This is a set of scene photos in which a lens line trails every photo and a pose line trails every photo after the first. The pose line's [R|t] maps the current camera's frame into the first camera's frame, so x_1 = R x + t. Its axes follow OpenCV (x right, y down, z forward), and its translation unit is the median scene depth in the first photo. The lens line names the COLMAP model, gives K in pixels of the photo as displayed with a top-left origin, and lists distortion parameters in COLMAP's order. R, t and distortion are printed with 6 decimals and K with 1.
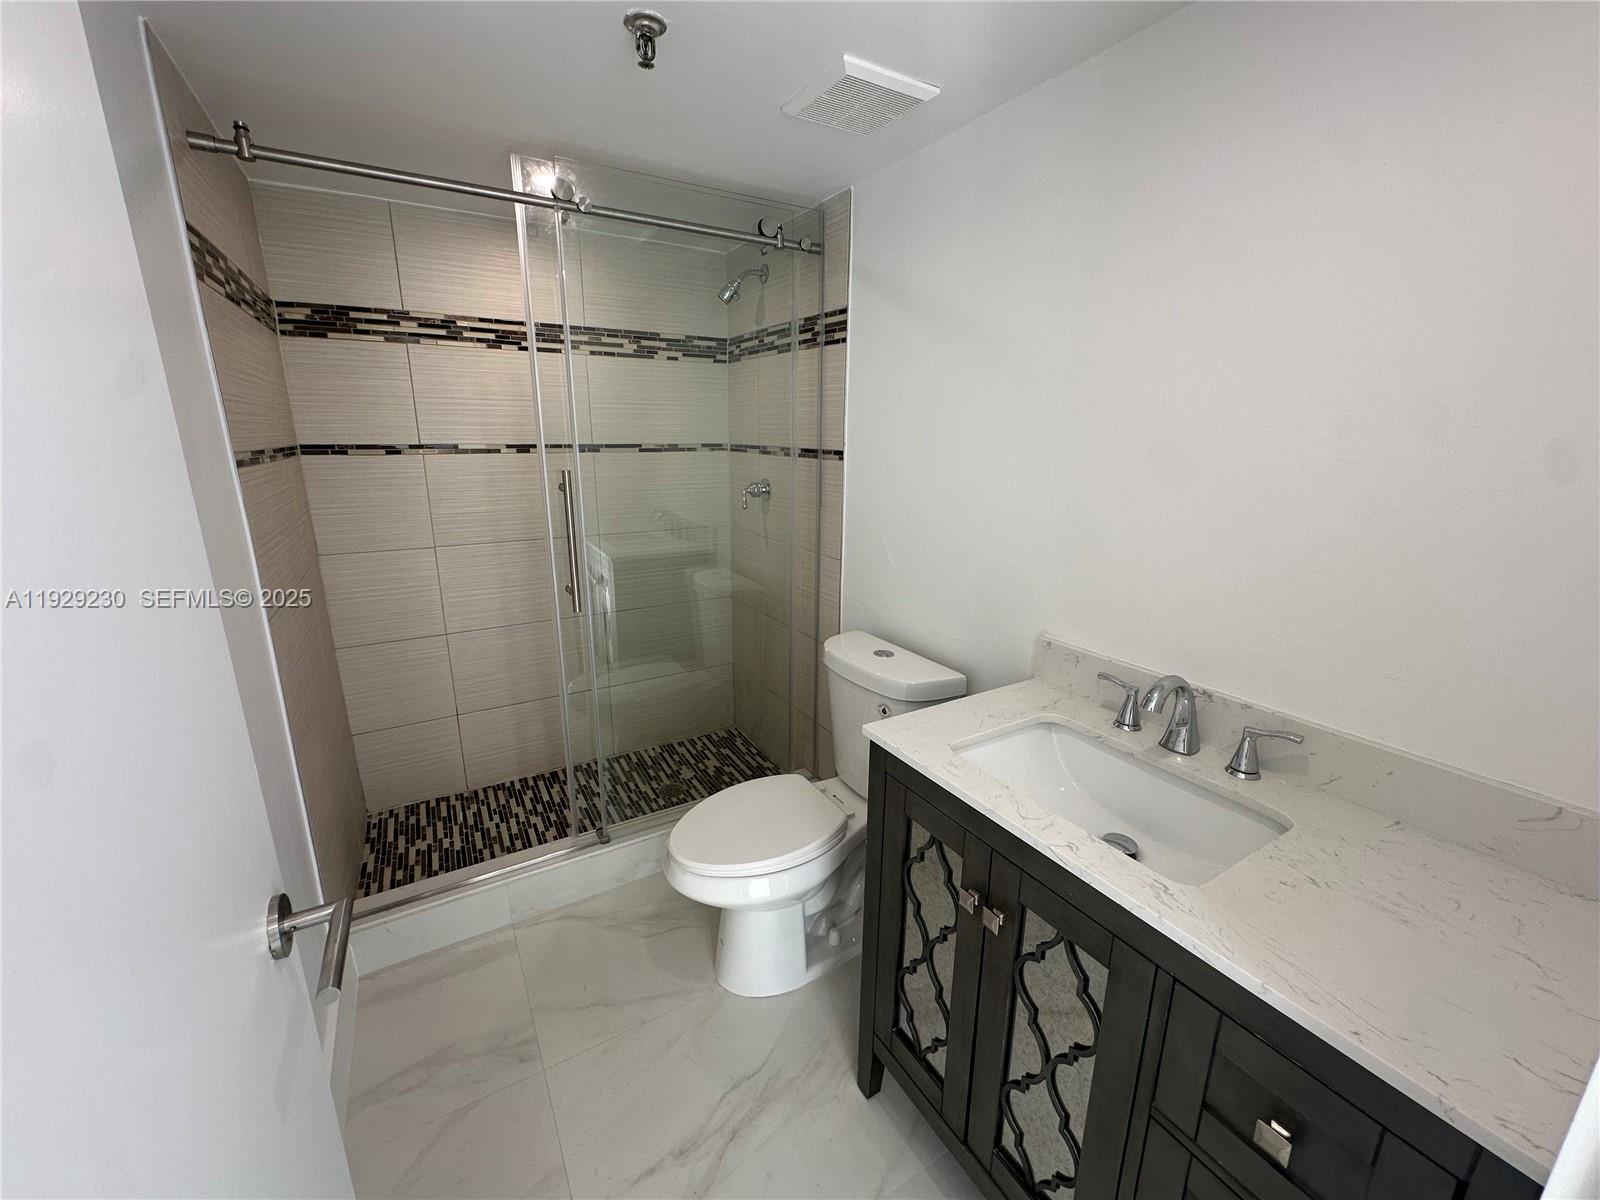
lens RADIAL K [[644.5, 0, 803.0], [0, 644.5, 596.4], [0, 0, 1]] dist [-0.001086, 0.000238]
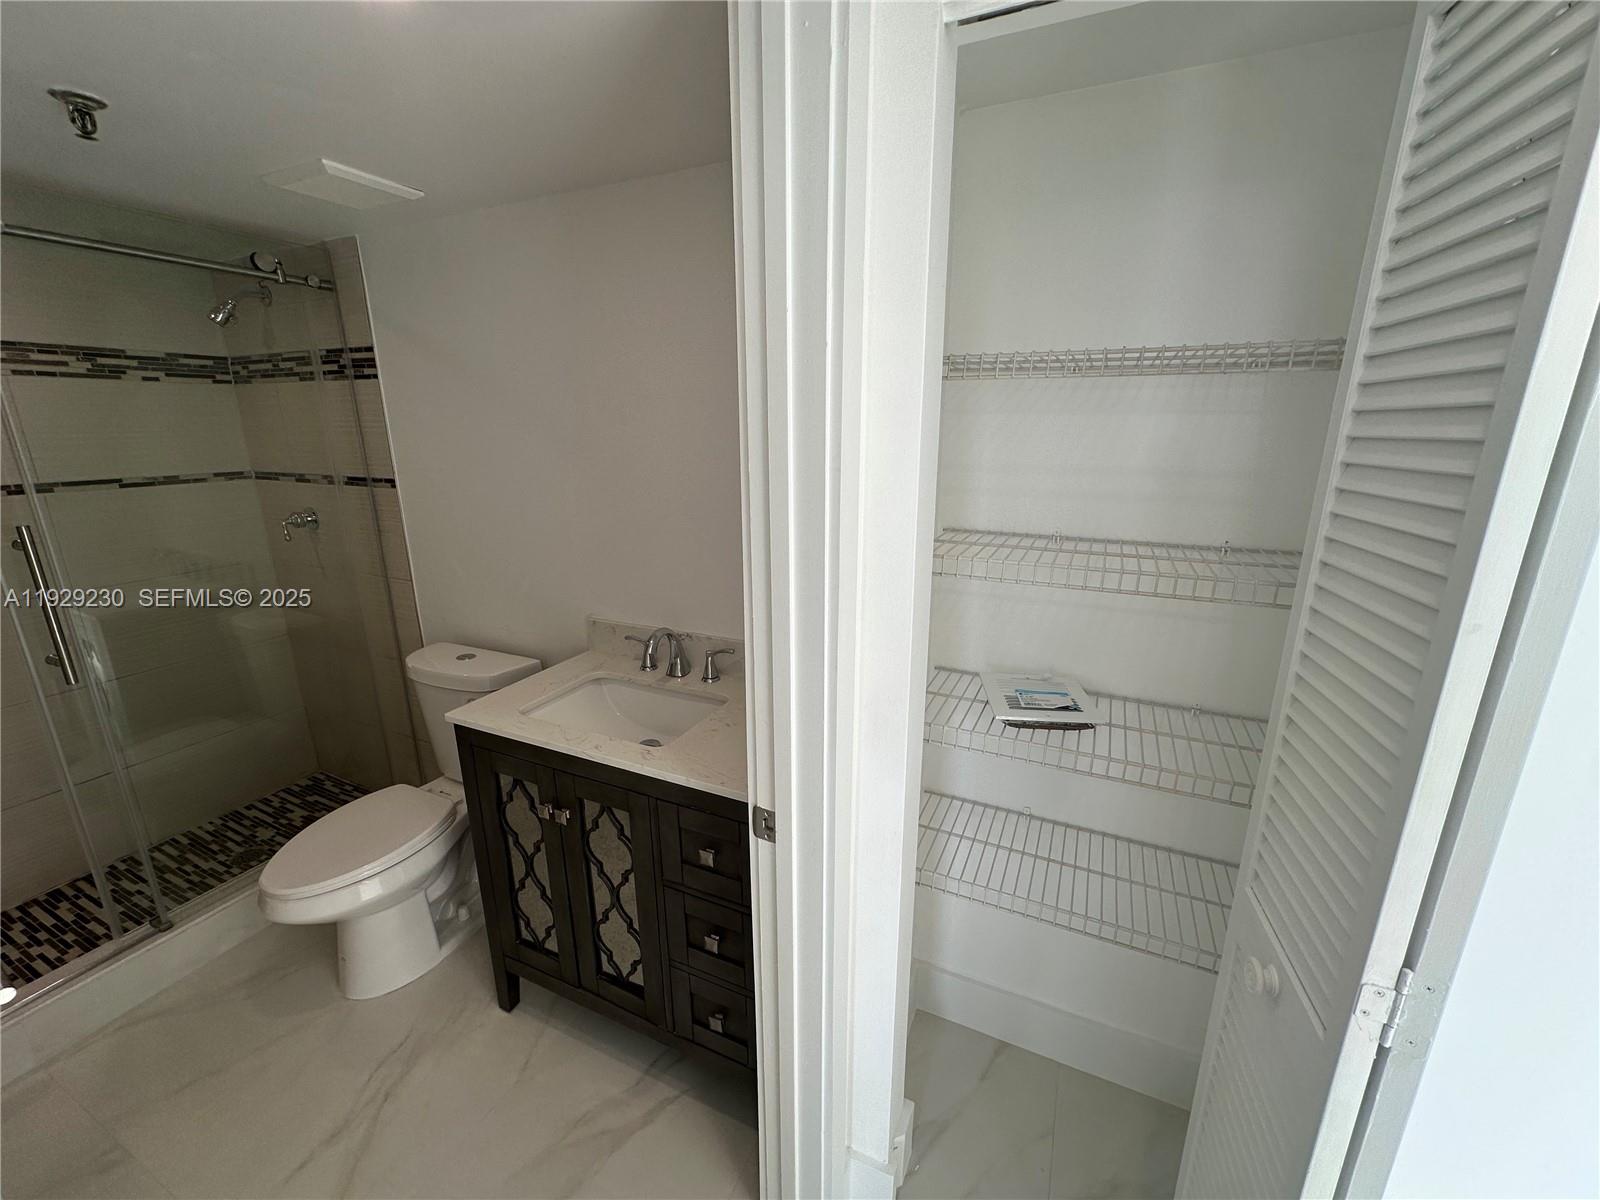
lens RADIAL K [[644.5, 0, 802.0], [0, 644.5, 596.4], [0, 0, 1]] dist [-0.001086, 0.000238]
pose [[0.830018, -0.157810, 0.534946, 0.021705], [0.150237, 0.986945, 0.058043, 0.005088], [-0.537122, 0.032192, 0.842890, -0.255742]]
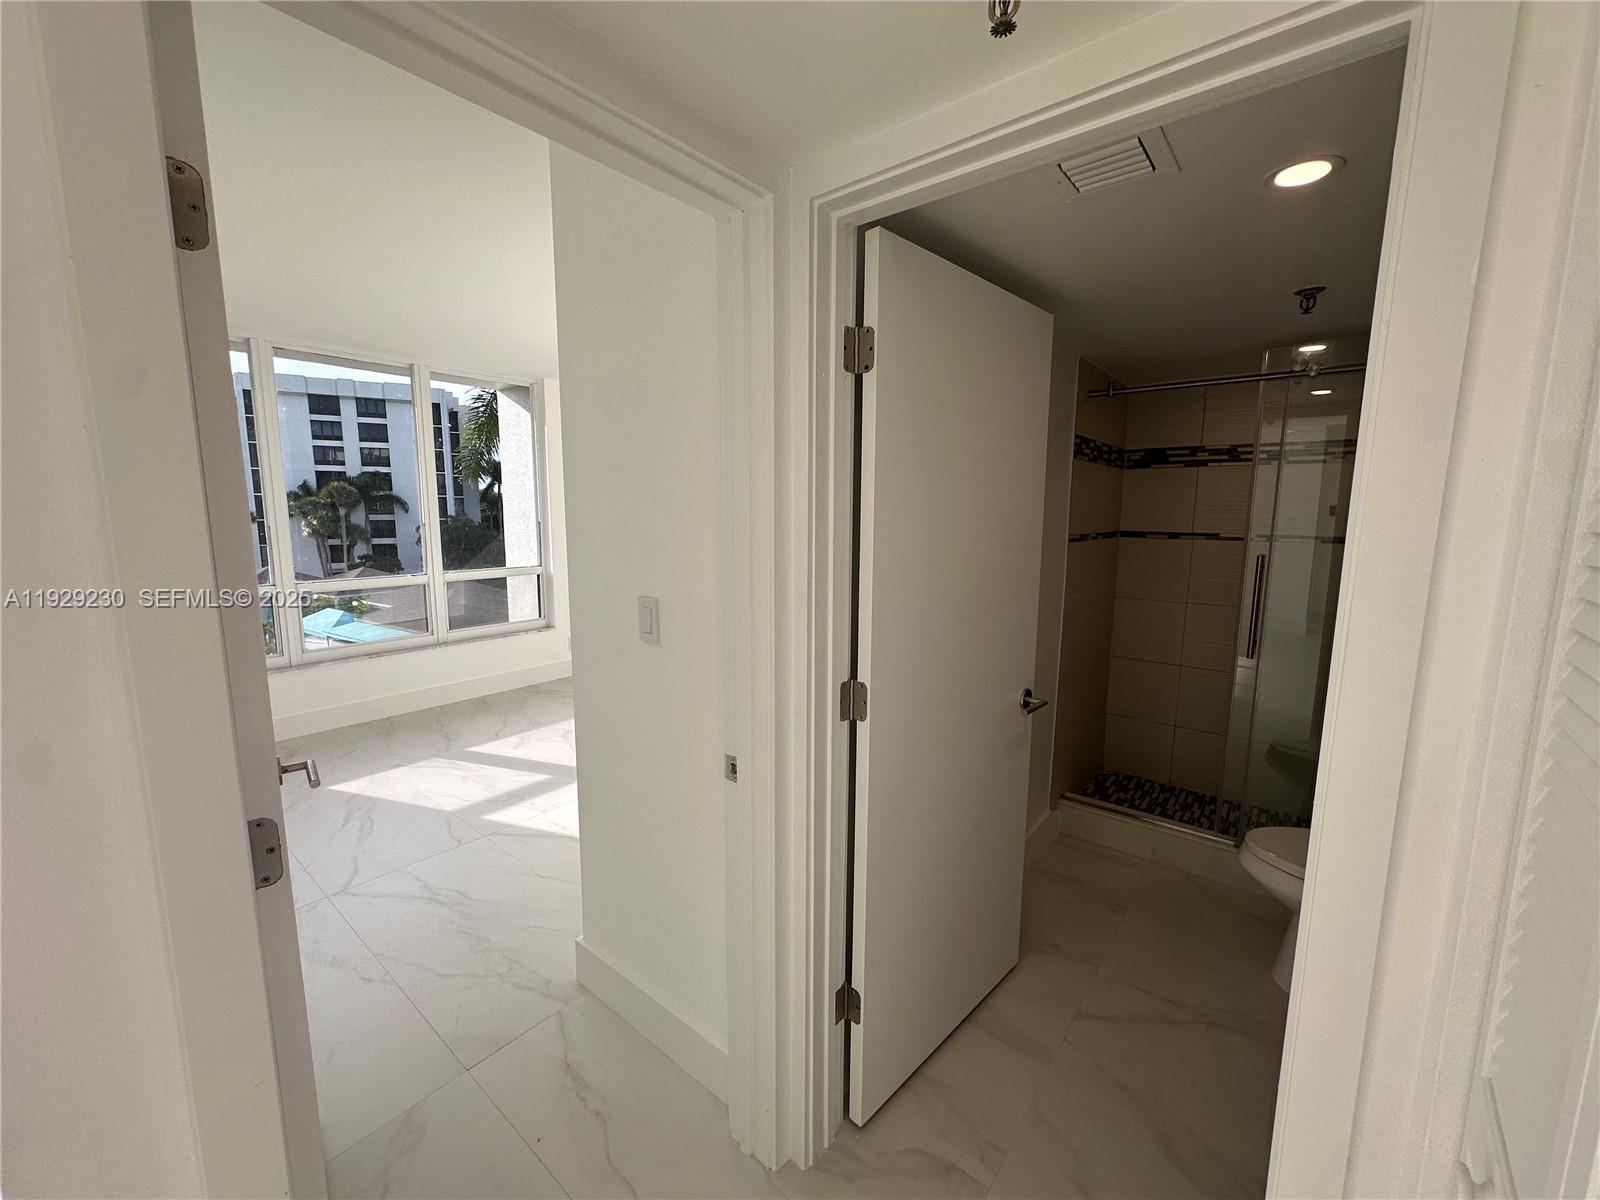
lens RADIAL K [[644.5, 0, 799.0], [0, 644.5, 601.4], [0, 0, 1]] dist [-0.001086, 0.000238]
pose [[0.347612, 0.131326, -0.928396, 0.520224], [-0.236974, 0.970303, 0.048526, 0.061572], [0.907199, 0.203138, 0.368410, -0.349153]]
